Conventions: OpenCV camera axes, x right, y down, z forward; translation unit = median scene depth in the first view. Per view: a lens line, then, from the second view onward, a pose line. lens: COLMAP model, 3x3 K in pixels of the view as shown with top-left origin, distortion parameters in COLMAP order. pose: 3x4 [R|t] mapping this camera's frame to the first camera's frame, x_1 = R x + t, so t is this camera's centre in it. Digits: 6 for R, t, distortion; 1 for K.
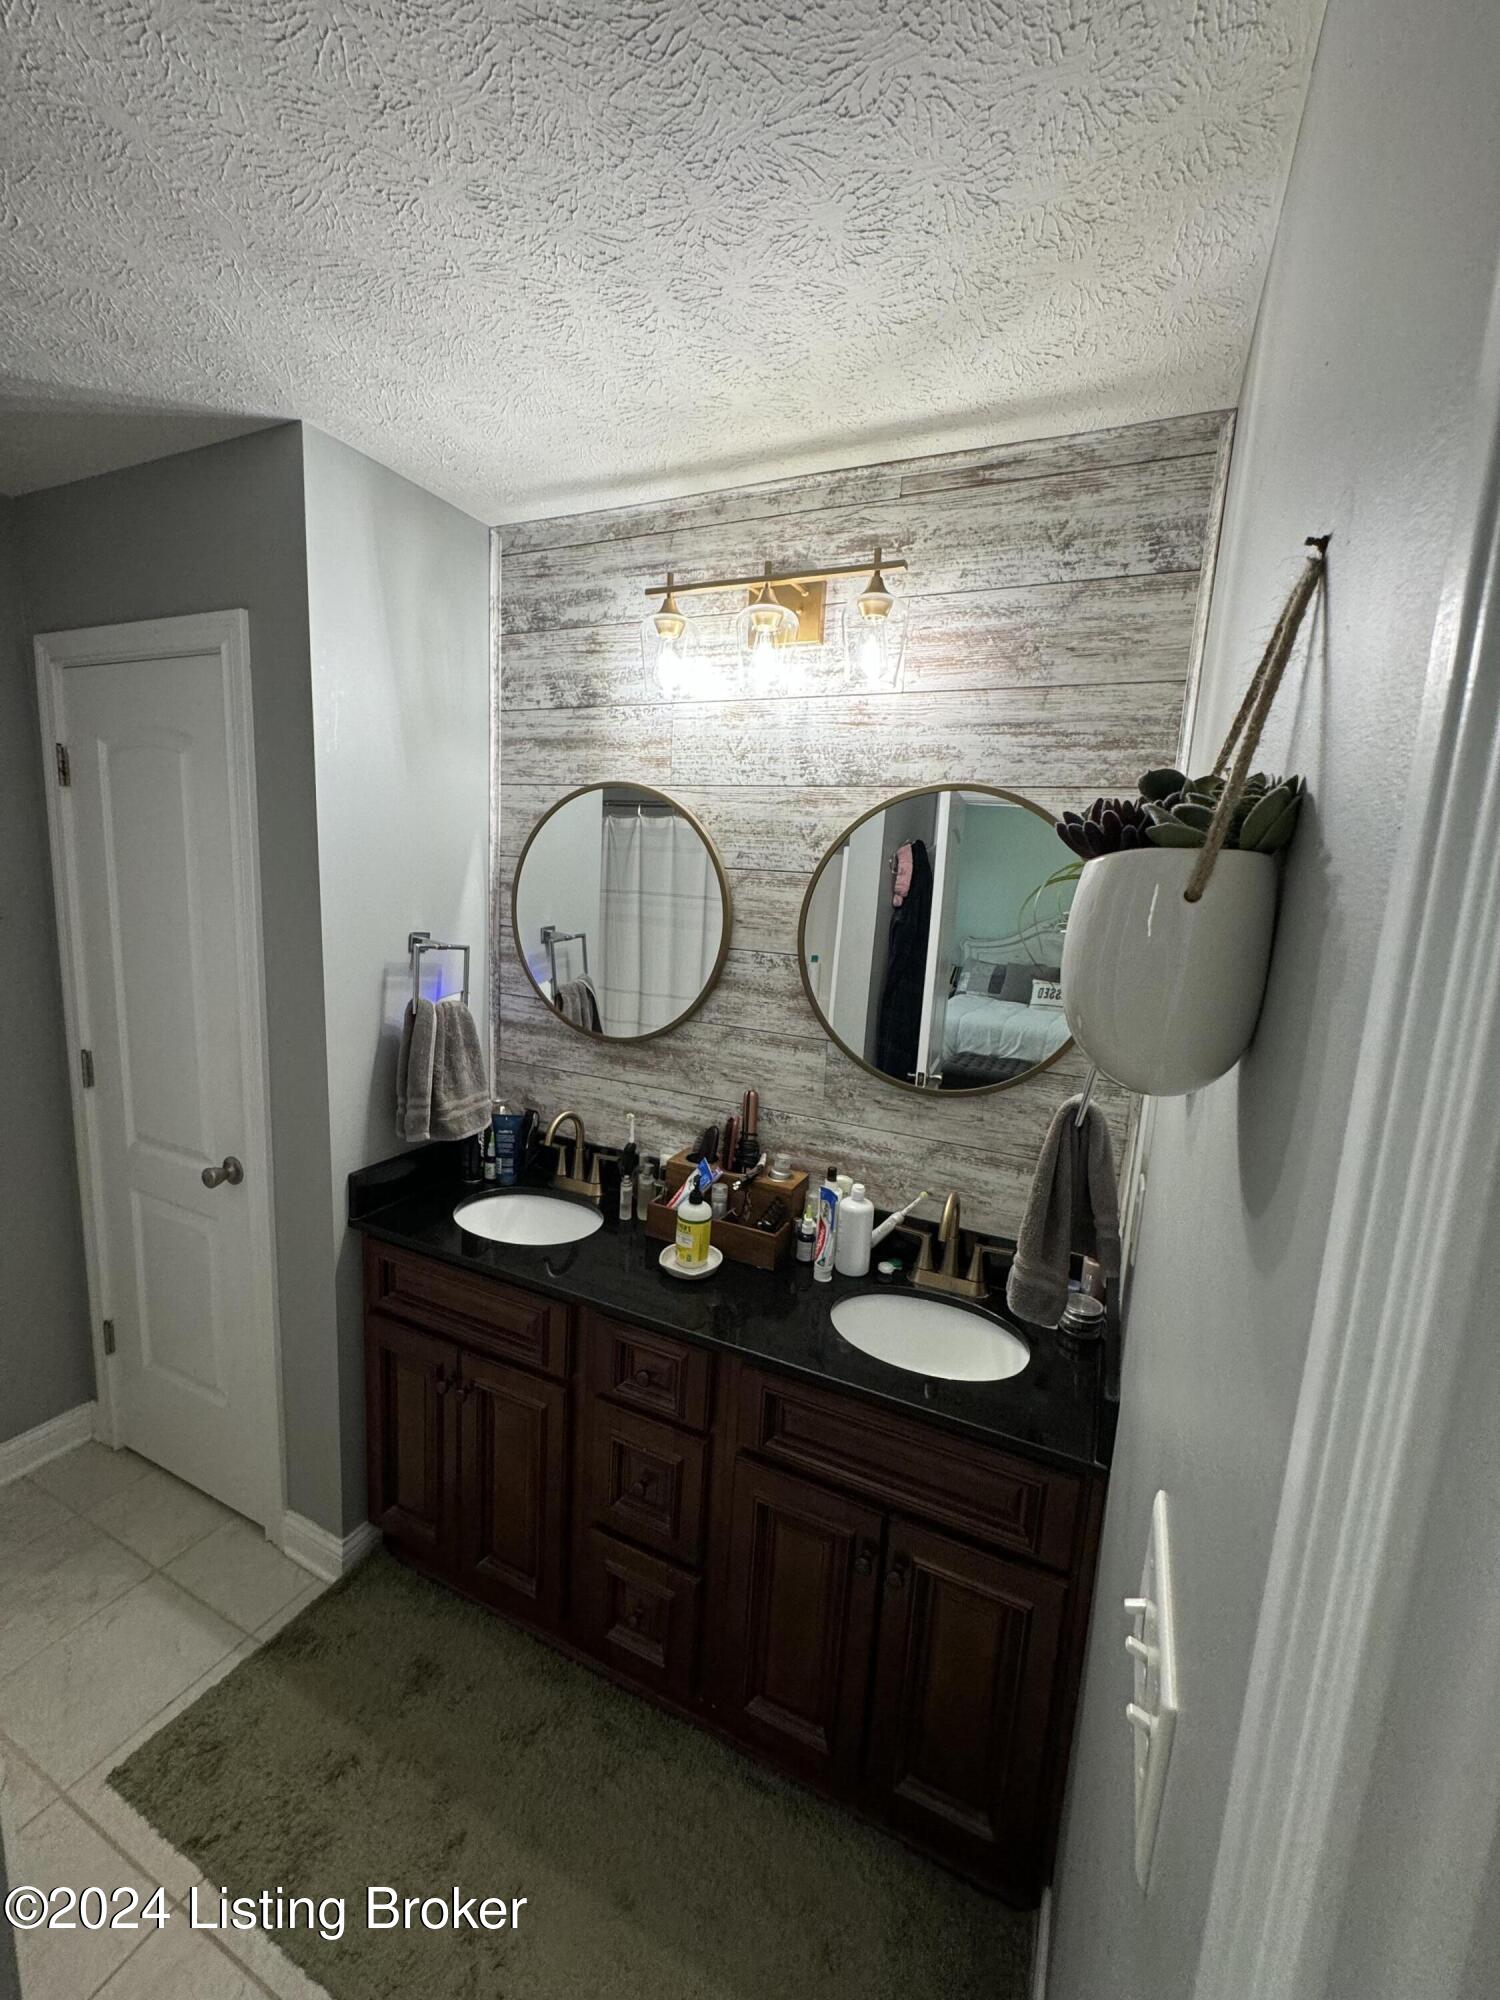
lens RADIAL K [[804.0, 0, 753.8], [0, 804.0, 1000.8], [0, 0, 1]] dist [-0.003612, 0.000405]
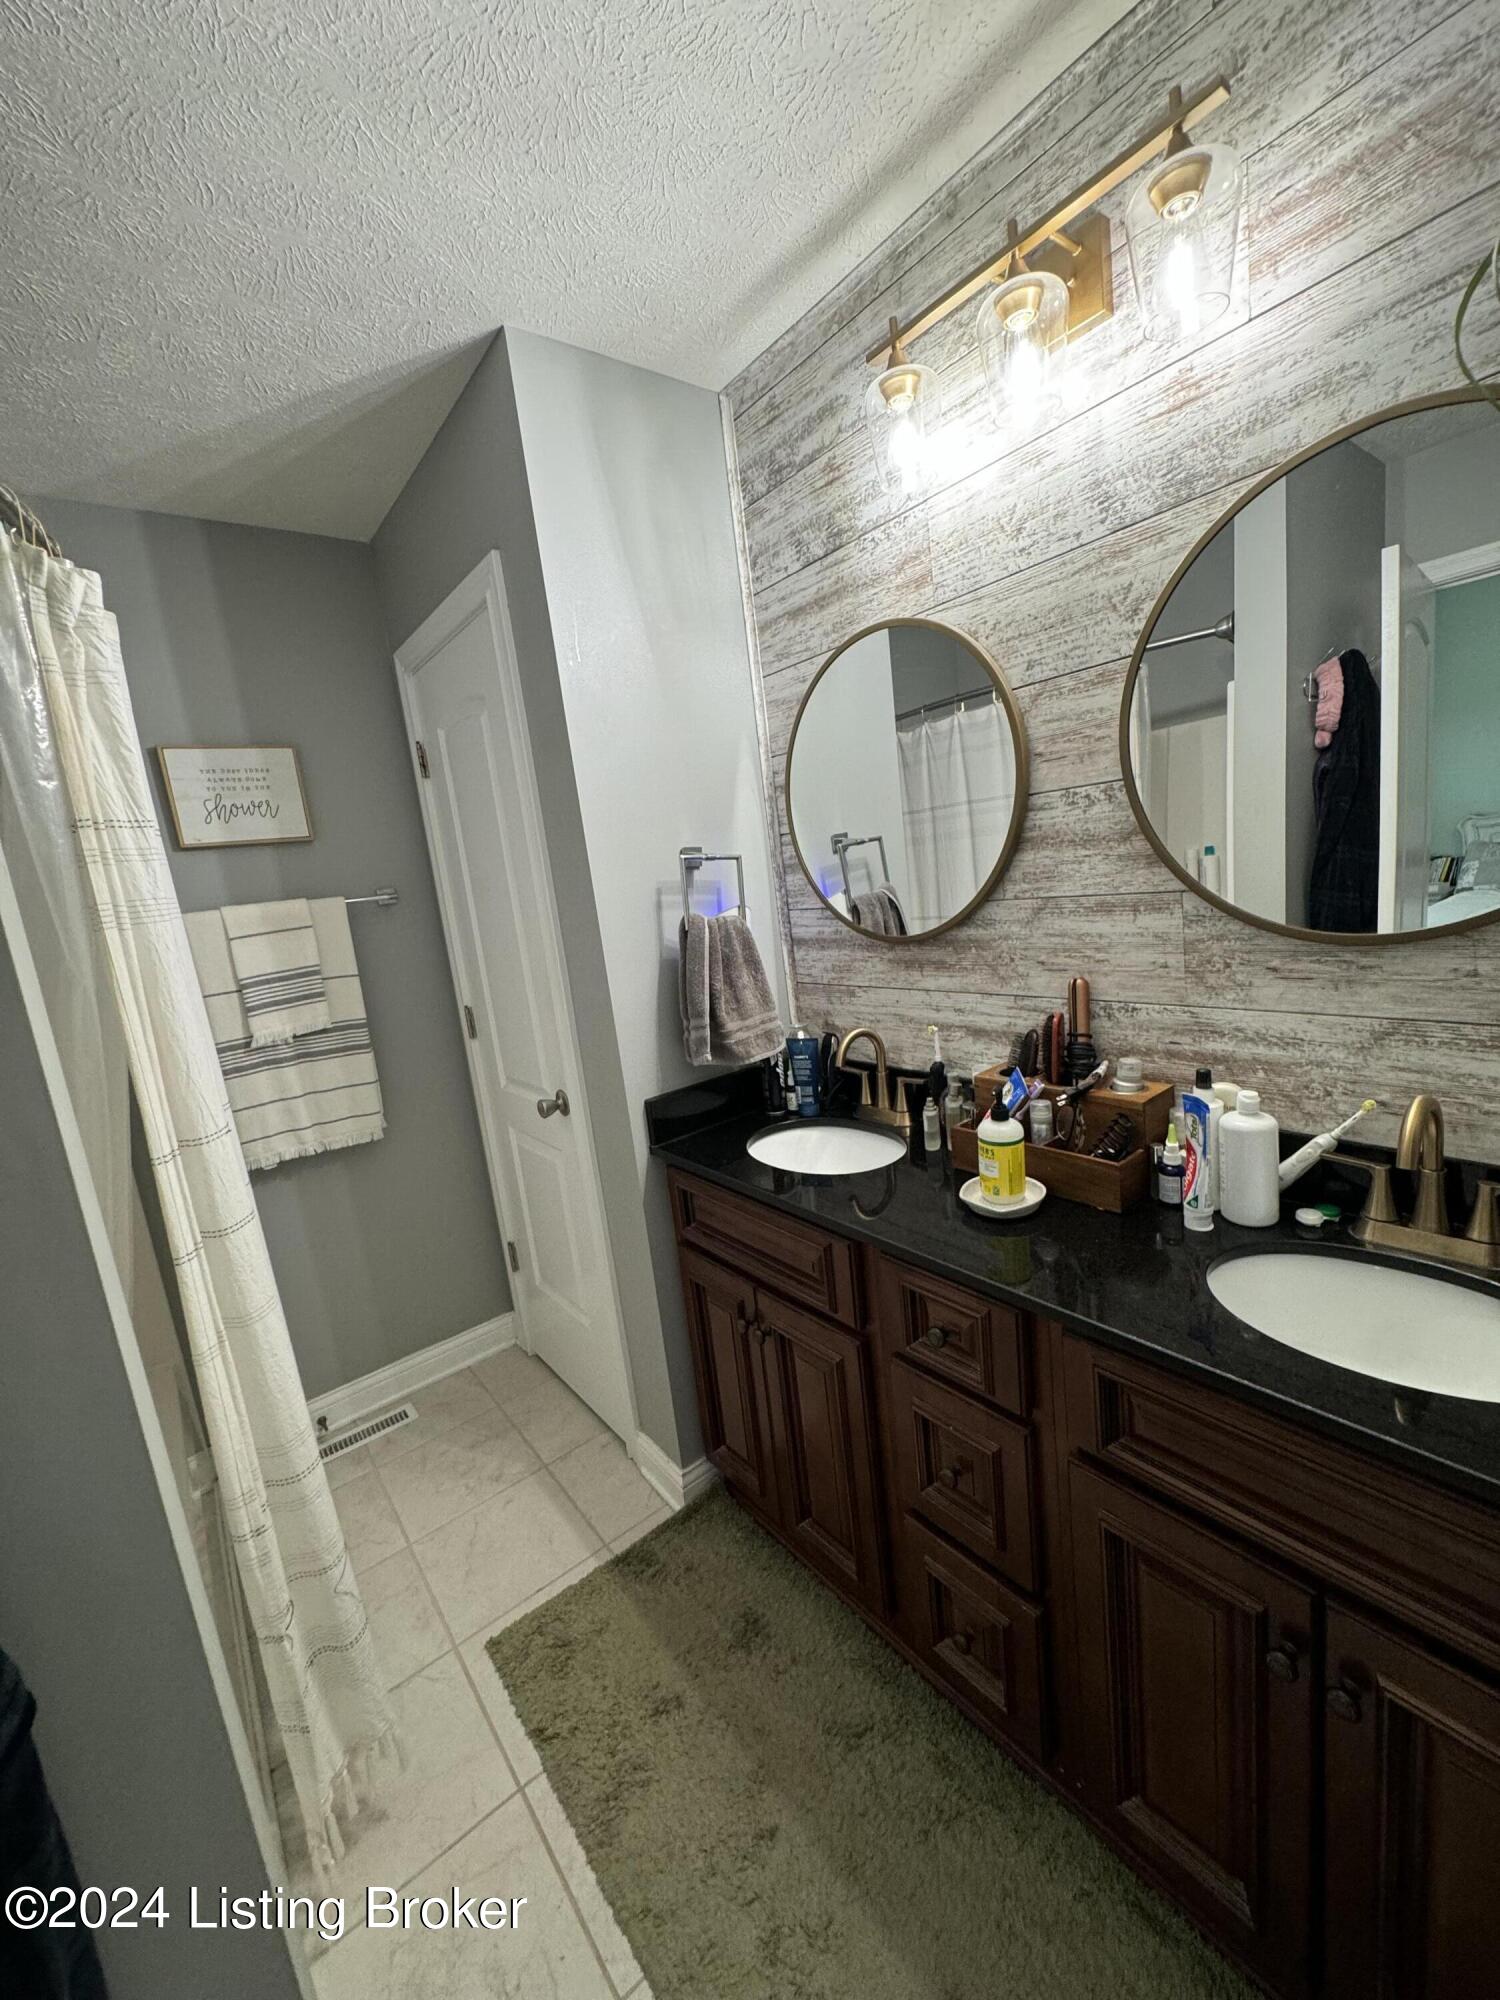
lens RADIAL K [[804.0, 0, 748.7], [0, 804.0, 1000.1], [0, 0, 1]] dist [-0.003612, 0.000405]
pose [[0.879273, -0.081403, -0.469310, 0.080974], [0.092634, 0.995700, 0.000847, 0.108652], [0.467223, -0.044218, 0.883033, 0.205395]]
